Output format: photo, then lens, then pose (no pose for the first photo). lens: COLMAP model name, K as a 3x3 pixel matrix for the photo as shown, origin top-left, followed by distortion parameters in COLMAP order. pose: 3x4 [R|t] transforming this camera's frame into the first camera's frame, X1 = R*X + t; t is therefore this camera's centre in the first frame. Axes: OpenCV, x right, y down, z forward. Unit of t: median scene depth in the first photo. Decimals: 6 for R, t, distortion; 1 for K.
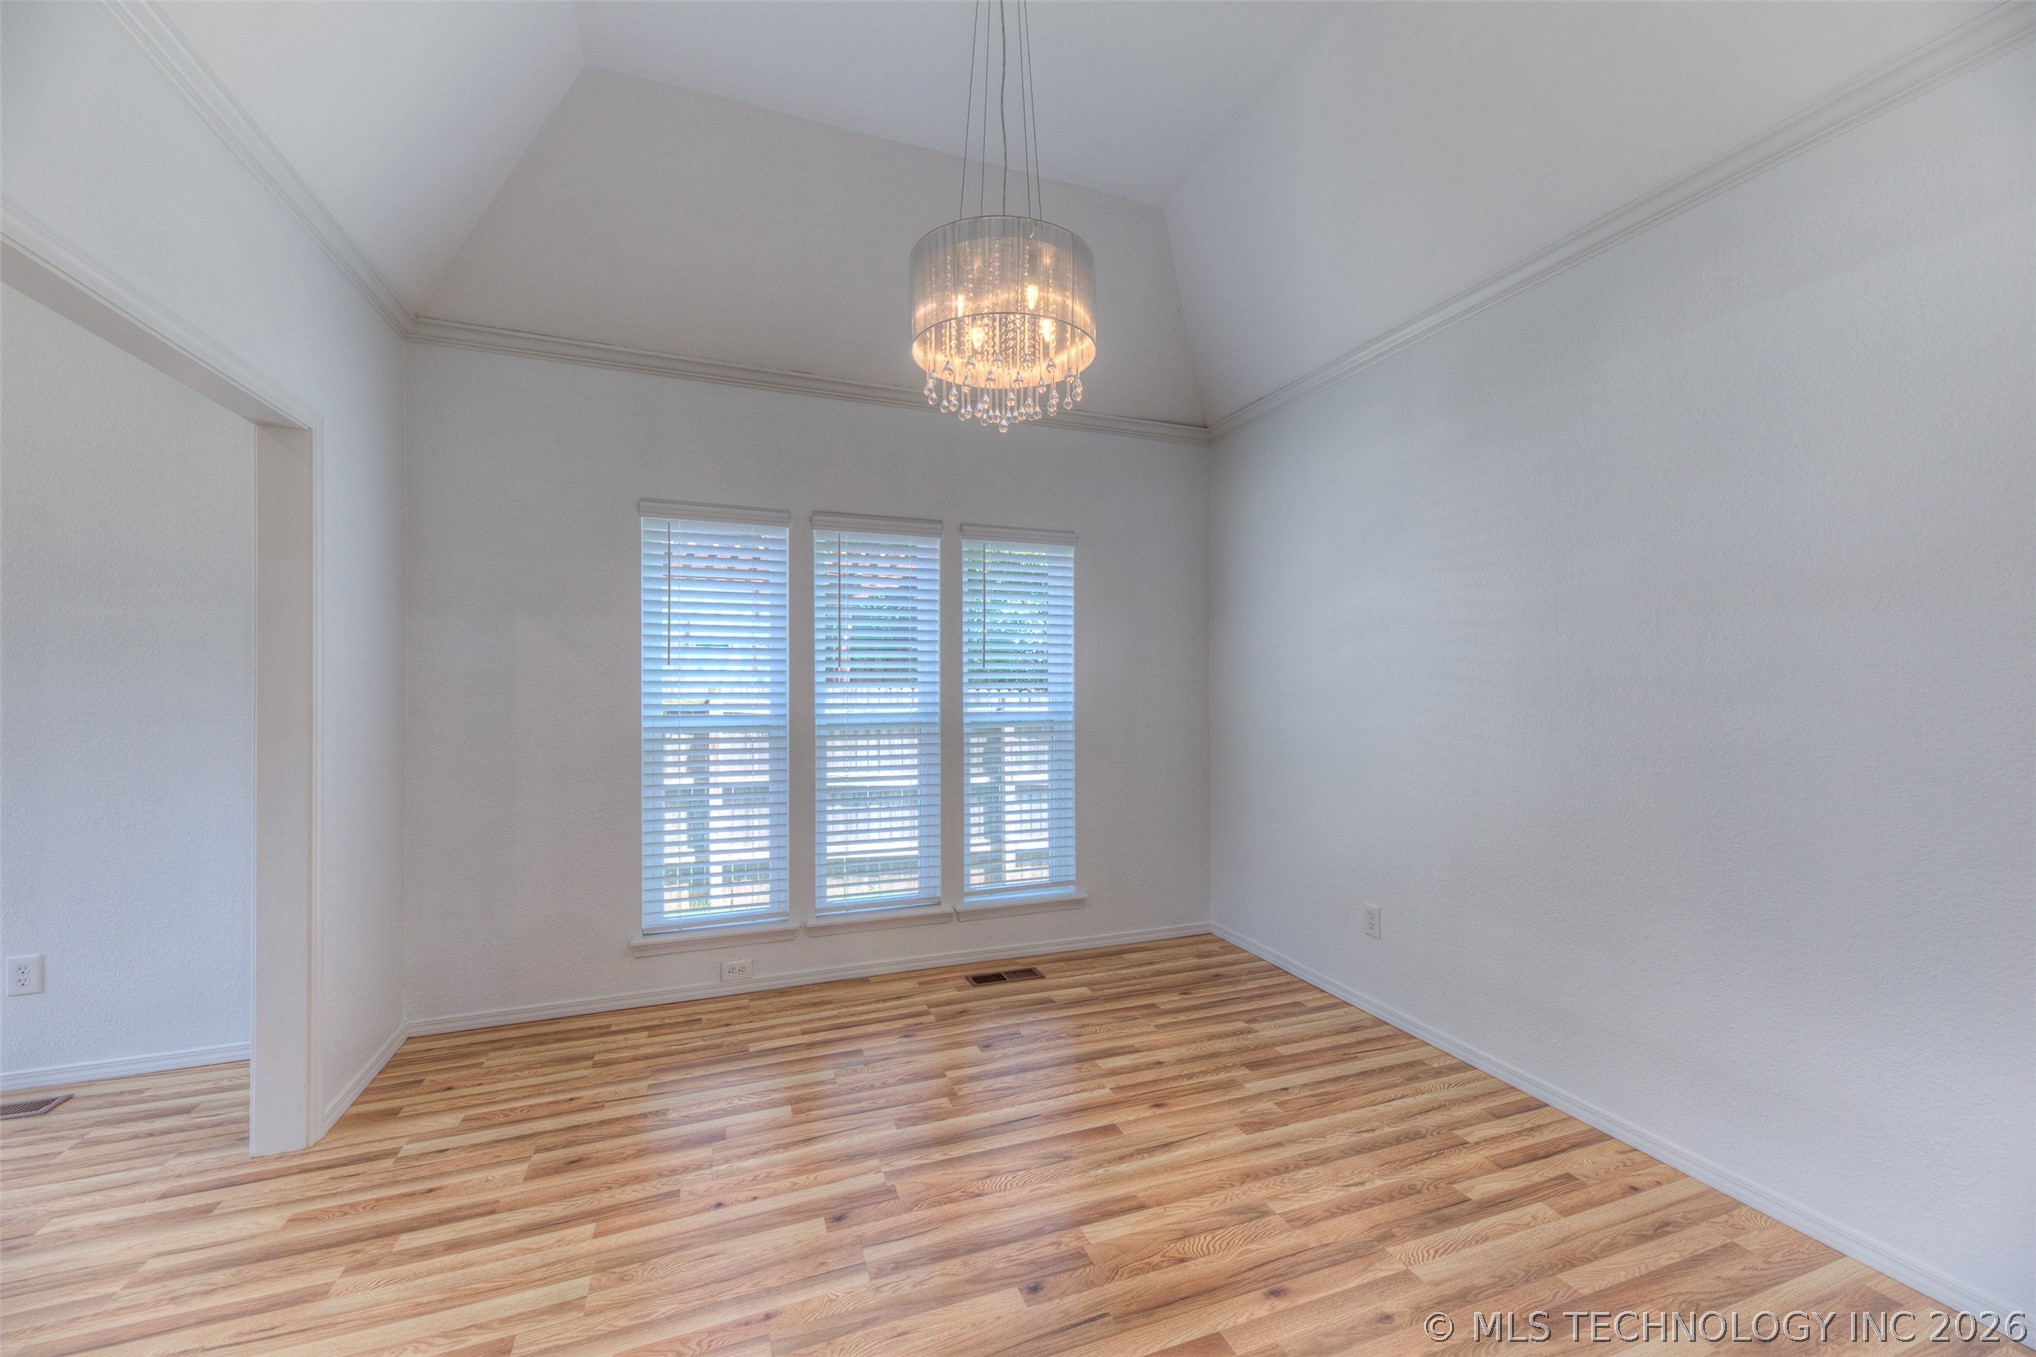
lens RADIAL K [[806.9, 0, 1024.2], [0, 806.9, 683.3], [0, 0, 1]] dist [0.012355, -0.002580]
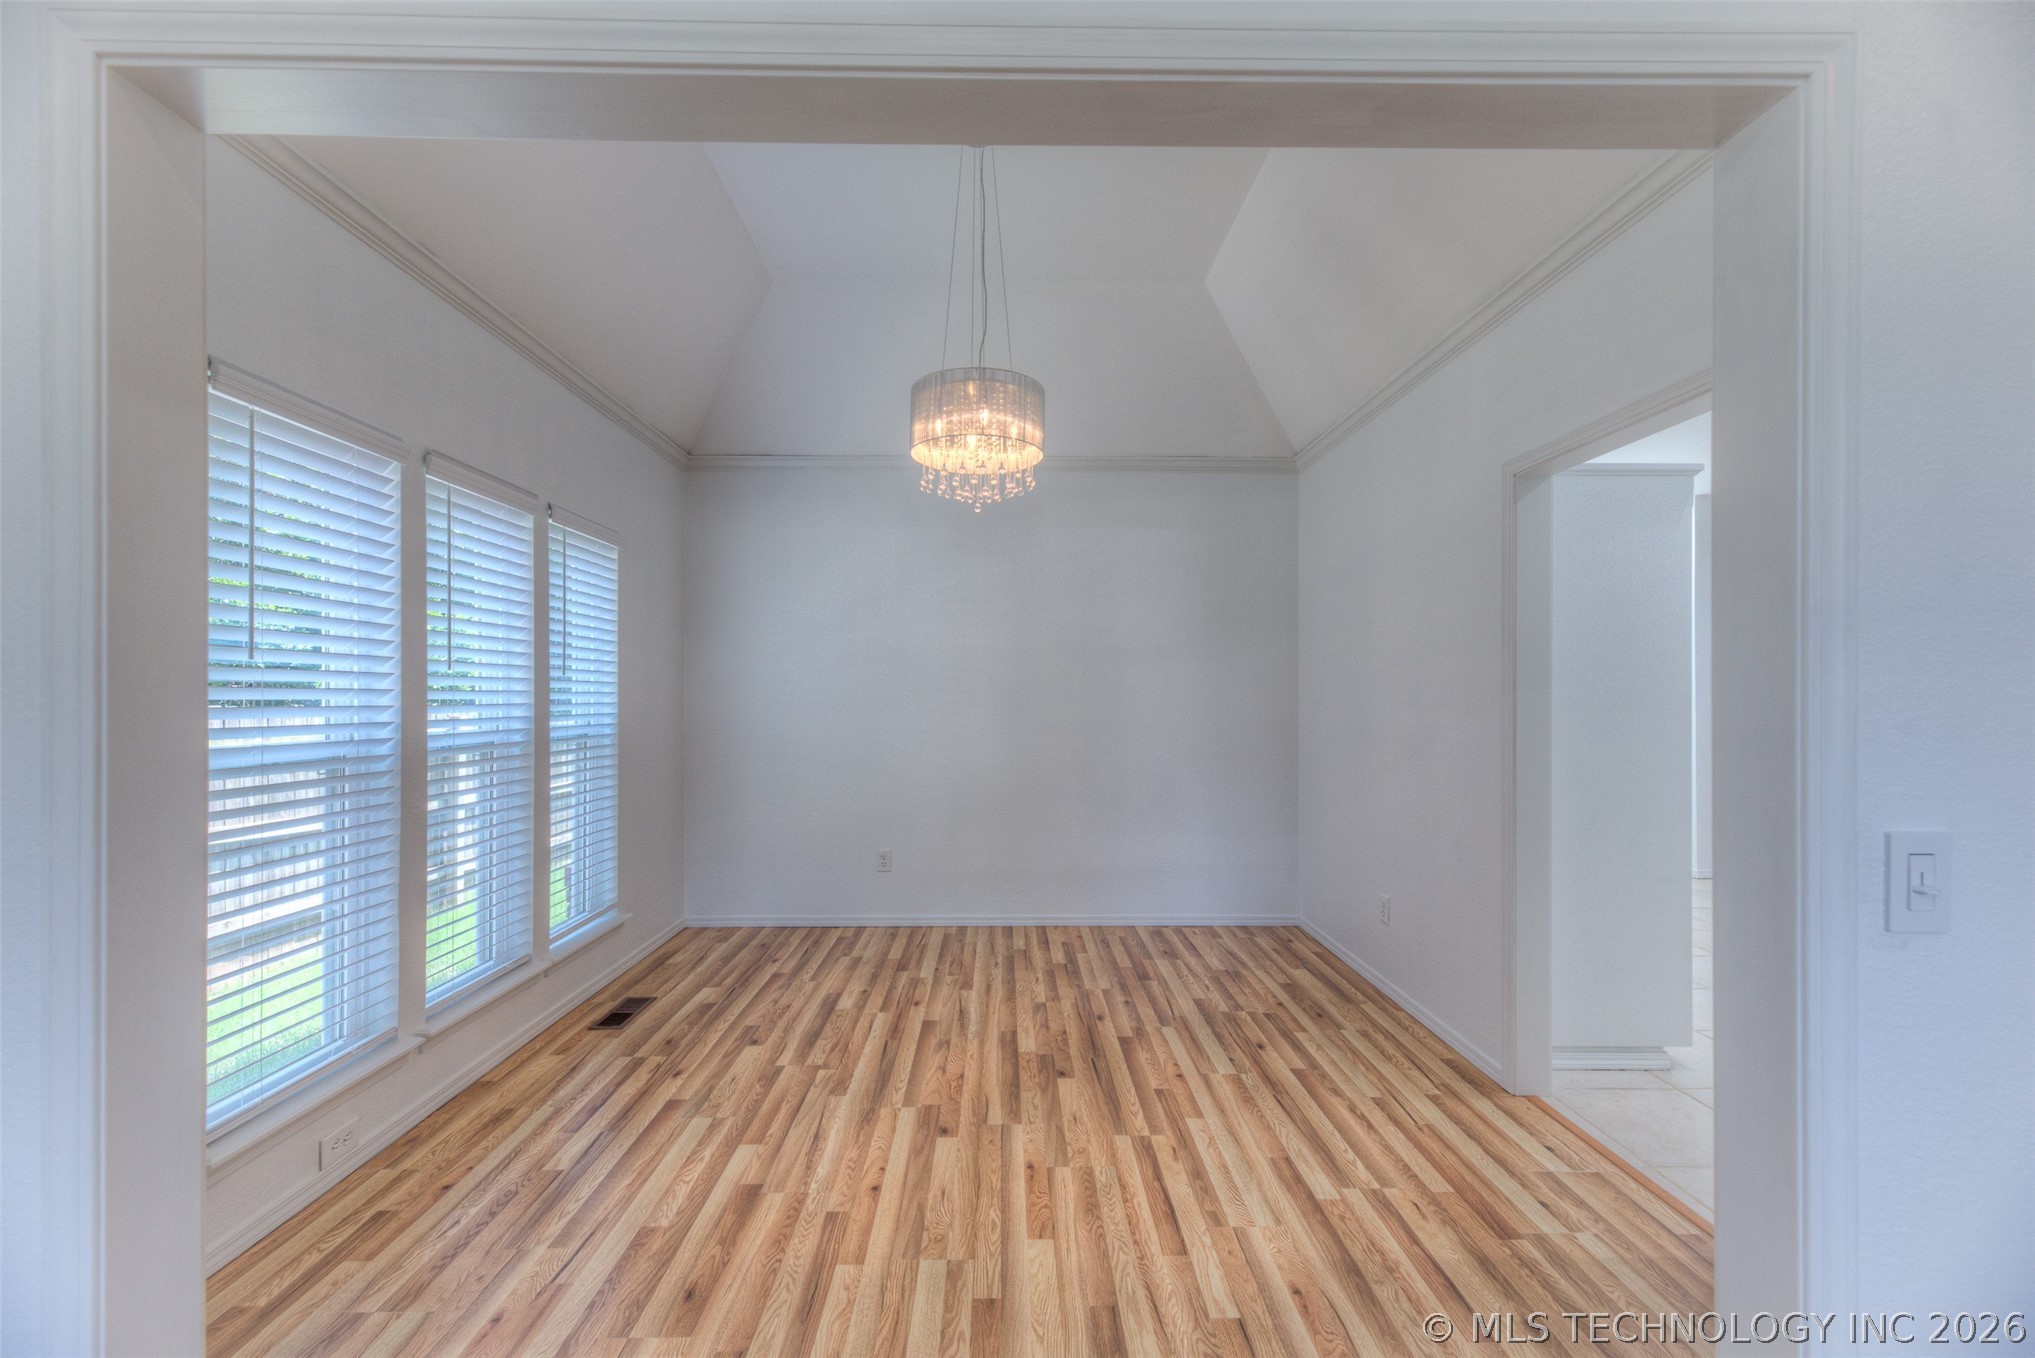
lens RADIAL K [[806.5, 0, 1019.0], [0, 806.5, 690.4], [0, 0, 1]] dist [0.012355, -0.002580]
pose [[0.333540, 0.007749, 0.942704, -0.883990], [-0.002442, 0.999970, -0.007356, 0.004247], [-0.942733, 0.000152, 0.333549, 0.321412]]
